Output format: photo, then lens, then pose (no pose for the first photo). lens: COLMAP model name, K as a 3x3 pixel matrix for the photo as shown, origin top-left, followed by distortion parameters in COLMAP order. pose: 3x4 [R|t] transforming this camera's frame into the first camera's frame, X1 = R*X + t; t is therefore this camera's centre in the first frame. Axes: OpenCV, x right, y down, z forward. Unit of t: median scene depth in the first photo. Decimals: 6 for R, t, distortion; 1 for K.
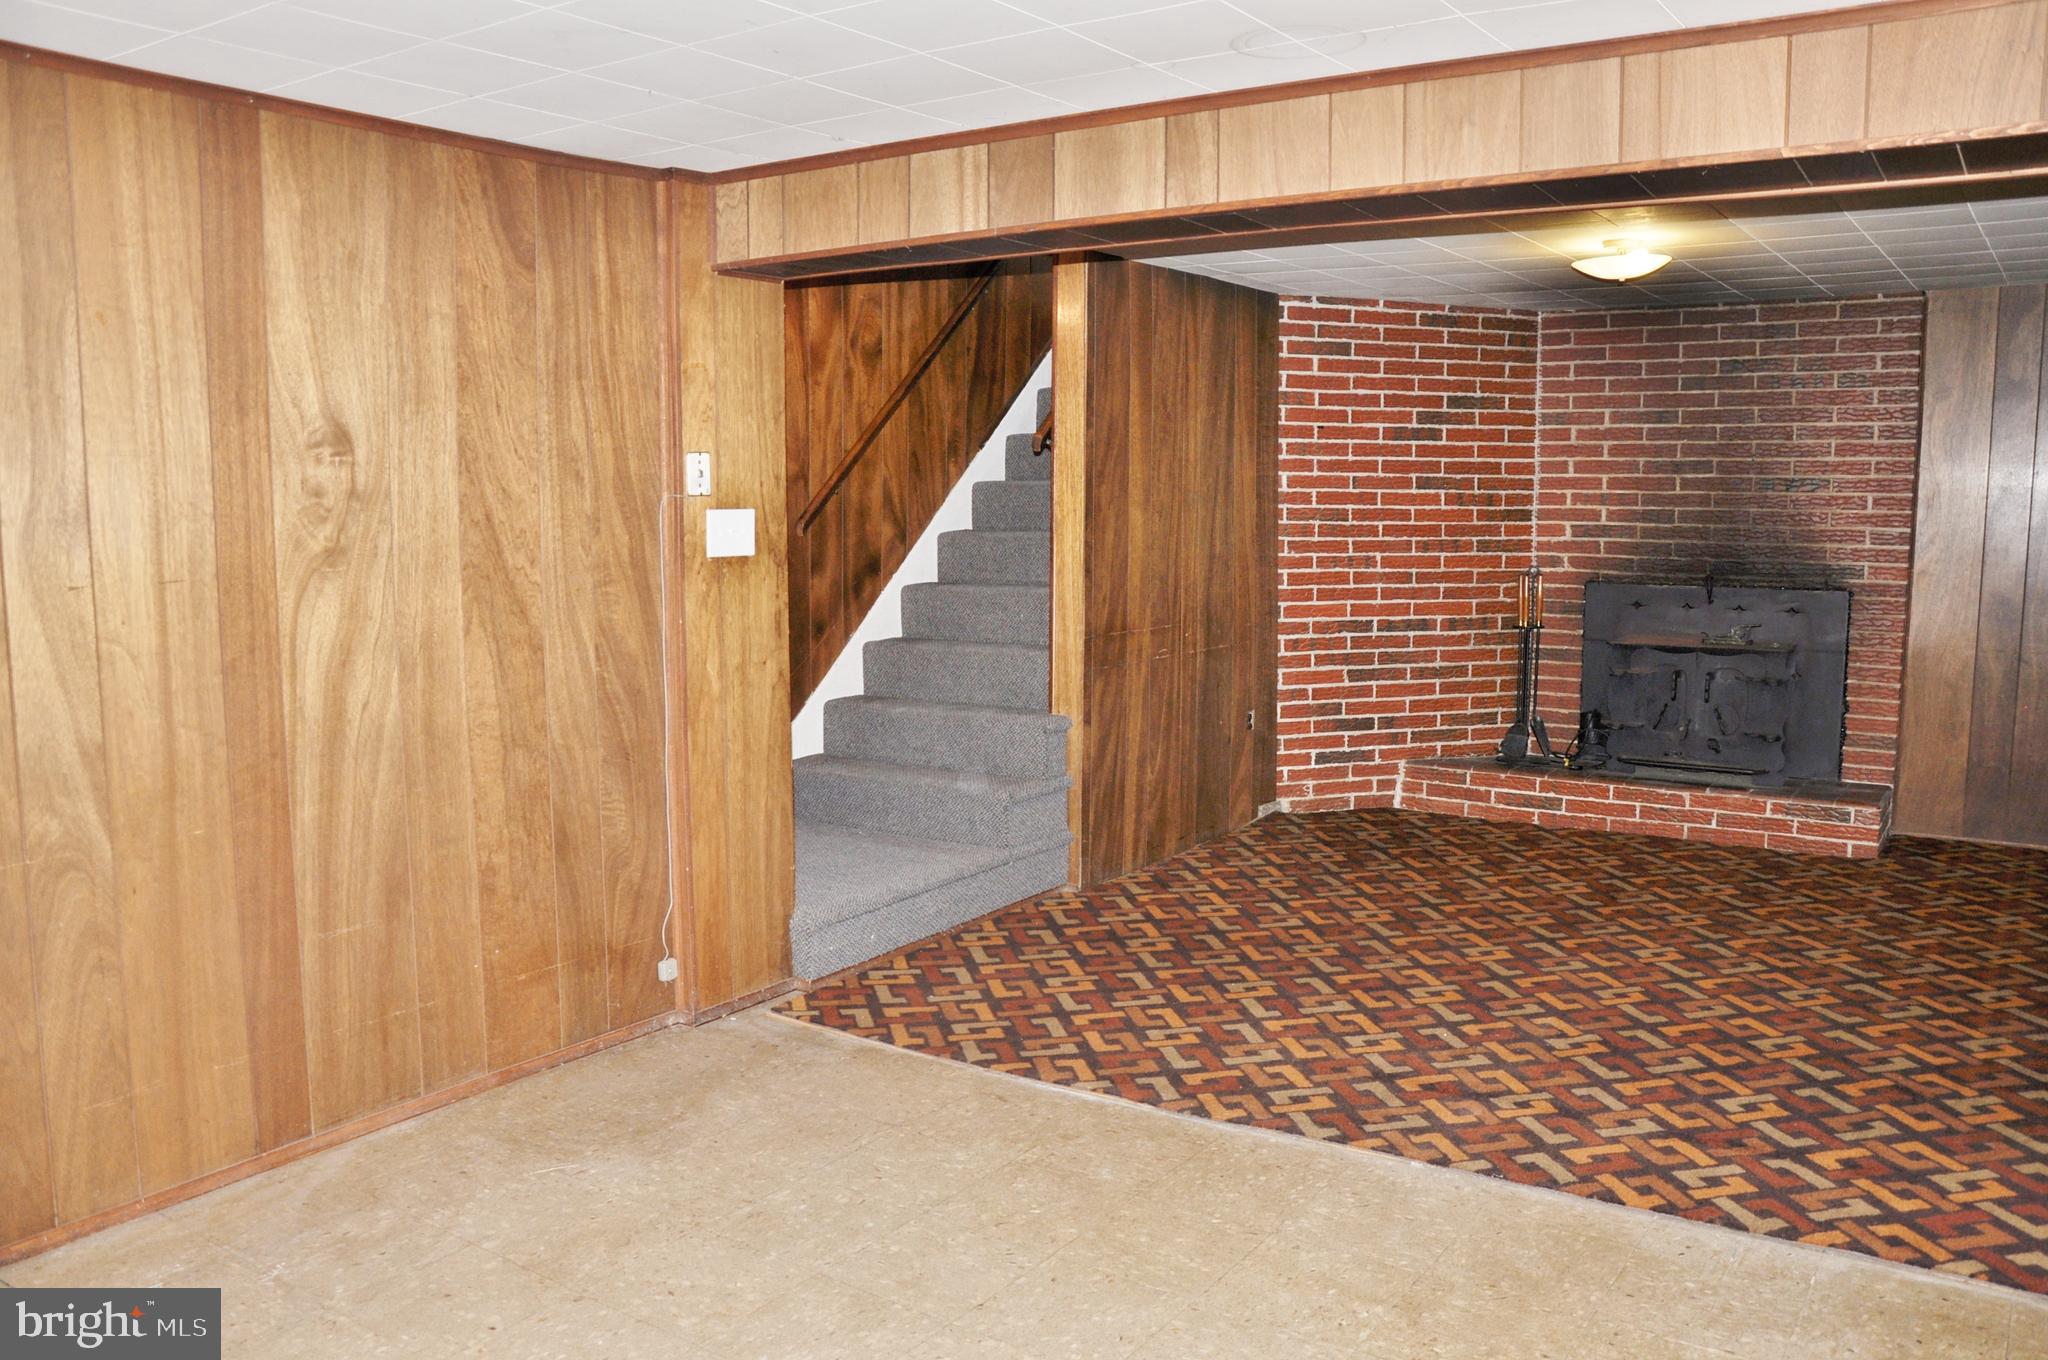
lens RADIAL K [[1605.5, 0, 1022.0], [0, 1605.5, 688.6], [0, 0, 1]] dist [-0.157719, 0.129181]
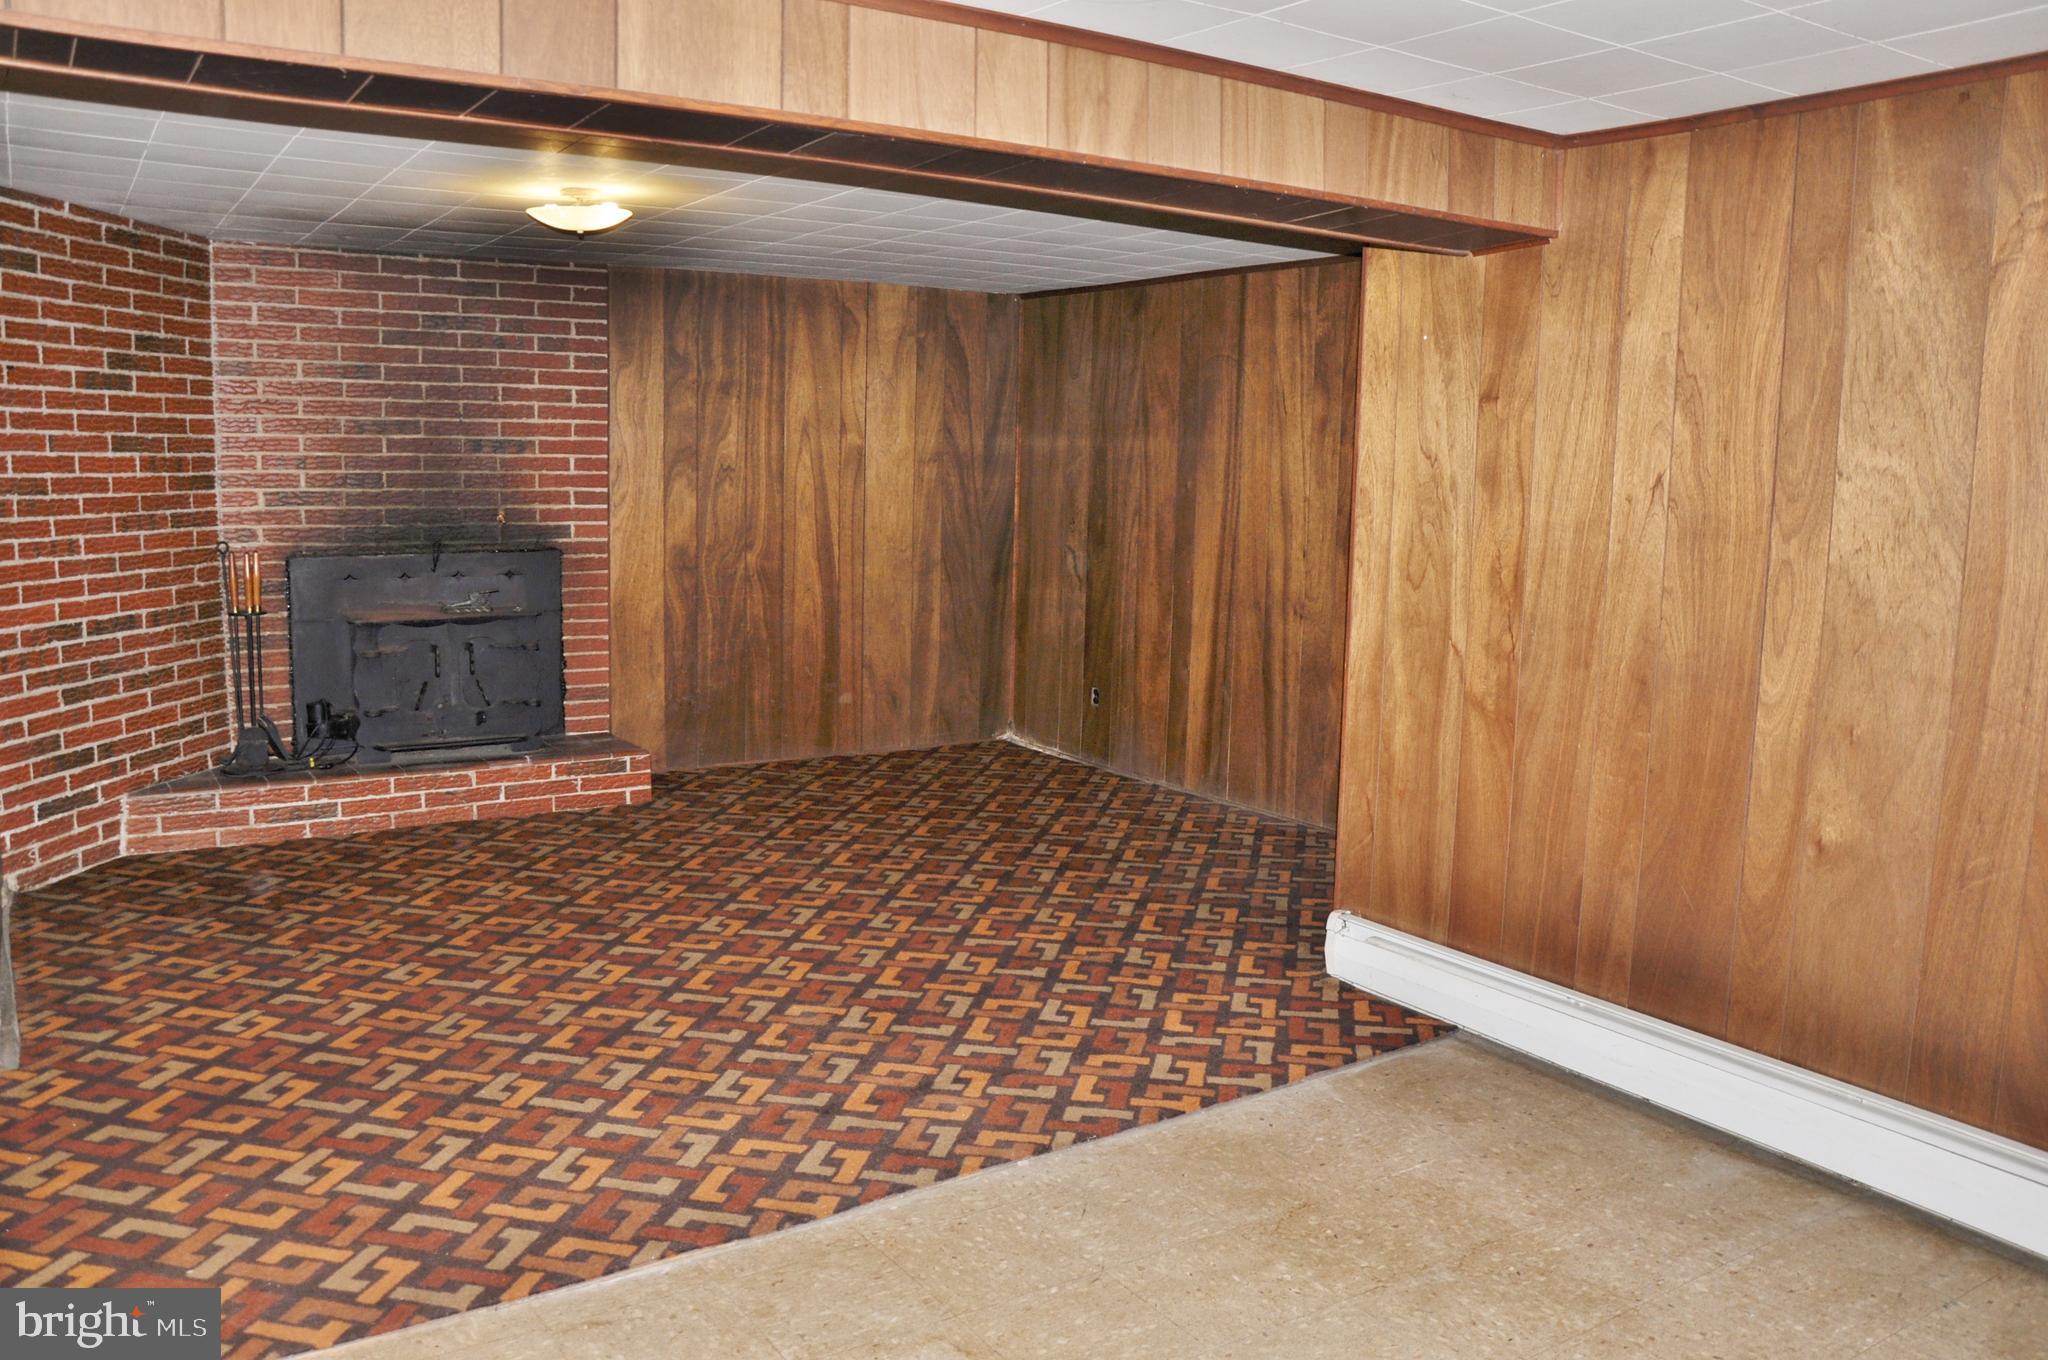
lens RADIAL K [[1605.5, 0, 1022.0], [0, 1605.5, 688.6], [0, 0, 1]] dist [-0.157719, 0.129181]
pose [[0.372373, -0.123287, 0.919858, -0.307547], [0.091654, 0.991178, 0.095743, -0.041716], [-0.923546, 0.048656, 0.380388, 0.303162]]
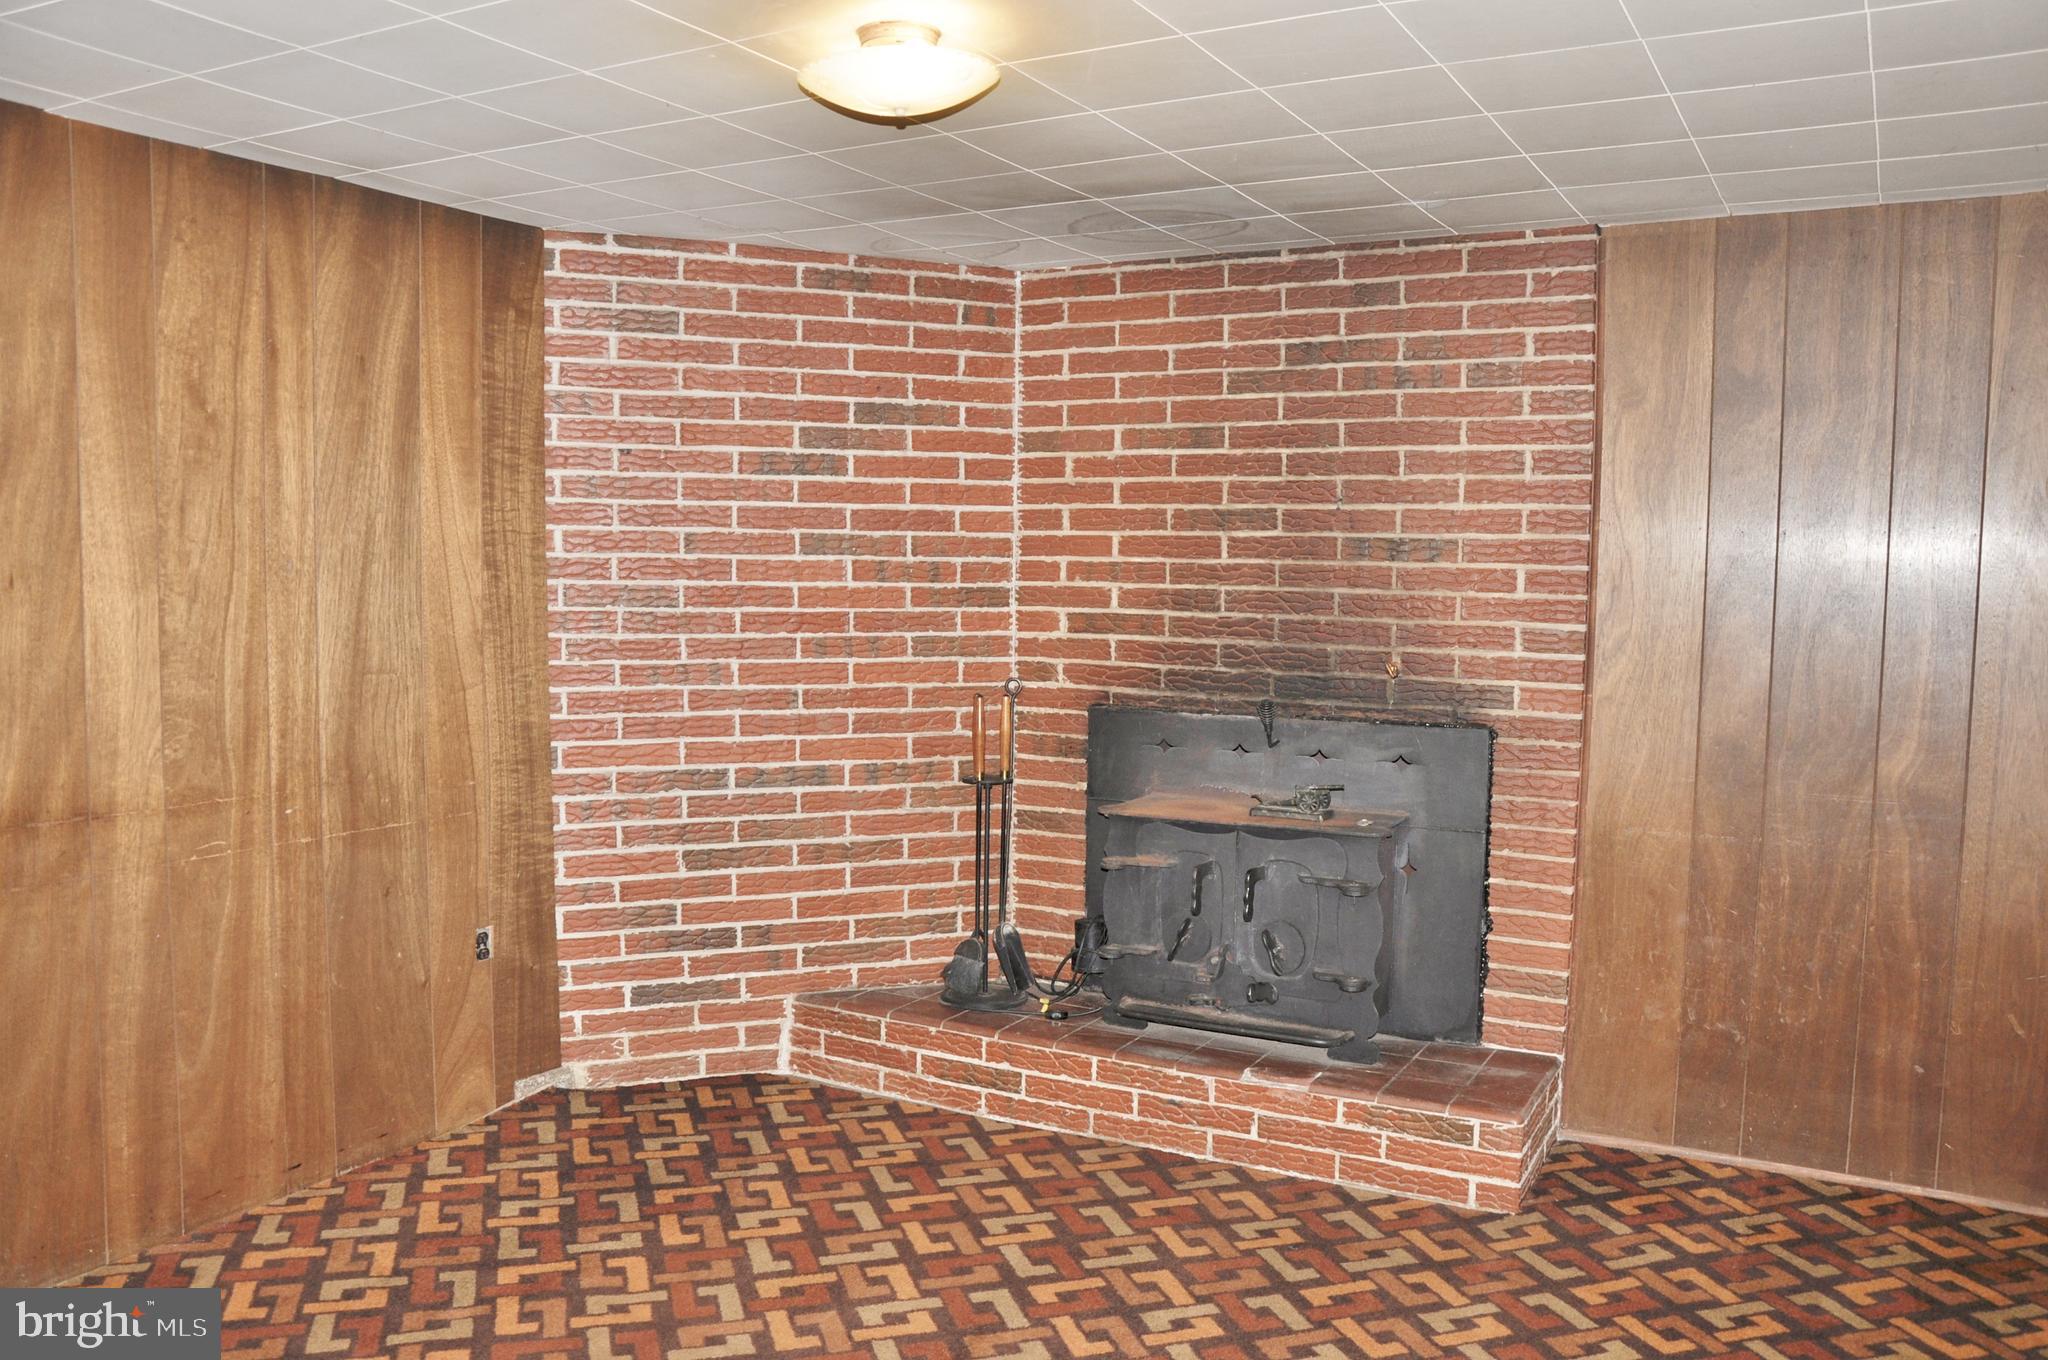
lens RADIAL K [[1605.5, 0, 1022.0], [0, 1605.5, 688.6], [0, 0, 1]] dist [-0.157719, 0.129181]
pose [[0.994823, 0.006209, 0.101435, 0.276155], [-0.001916, 0.999100, -0.042363, -0.049152], [-0.101607, 0.041949, 0.993940, 0.390171]]
